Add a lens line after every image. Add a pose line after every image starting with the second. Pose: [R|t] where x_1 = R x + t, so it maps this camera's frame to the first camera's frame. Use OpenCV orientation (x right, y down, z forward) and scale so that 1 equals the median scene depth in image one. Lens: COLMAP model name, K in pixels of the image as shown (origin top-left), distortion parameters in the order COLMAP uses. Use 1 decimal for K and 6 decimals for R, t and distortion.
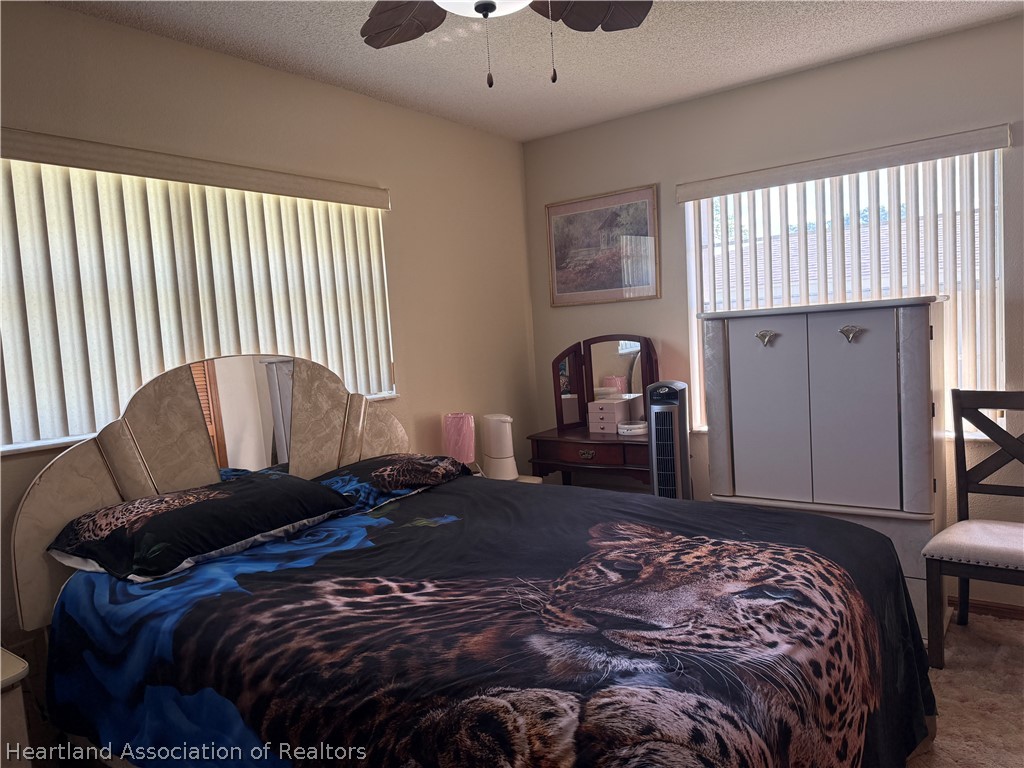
lens RADIAL K [[718.6, 0, 507.4], [0, 718.6, 391.8], [0, 0, 1]] dist [0.103973, -0.147718]
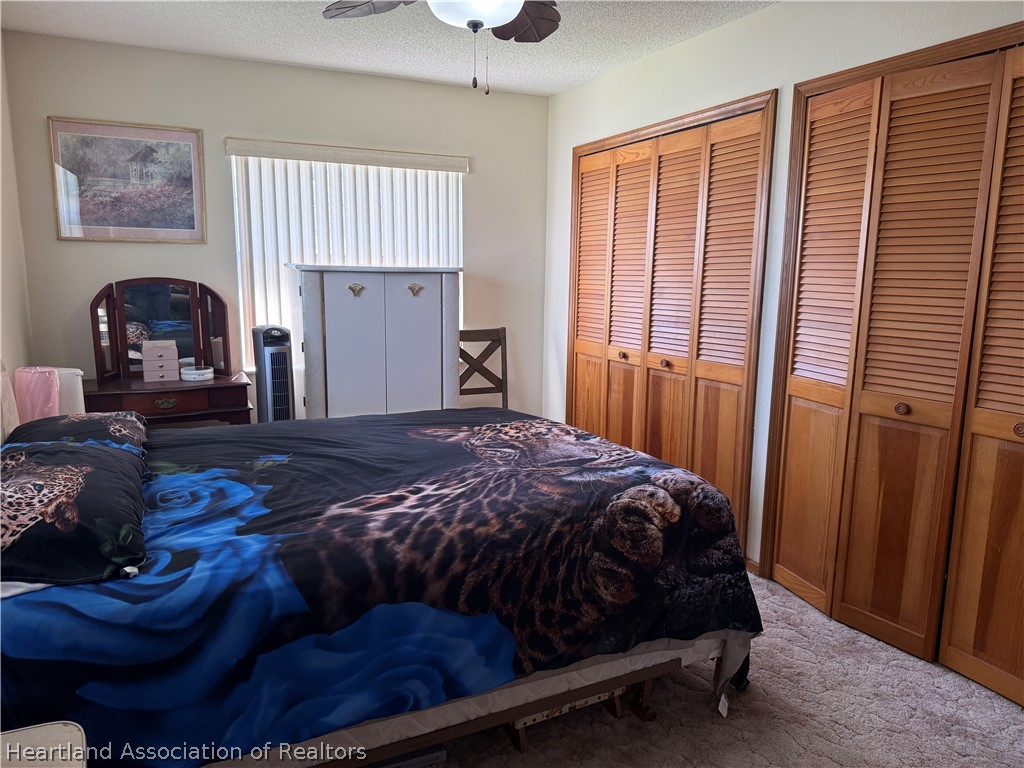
lens RADIAL K [[718.6, 0, 507.4], [0, 718.6, 391.8], [0, 0, 1]] dist [0.103973, -0.147718]
pose [[0.454018, -0.084361, 0.886990, -1.146143], [0.031460, 0.996405, 0.078664, 0.021176], [-0.890437, -0.007810, 0.455039, 0.338160]]
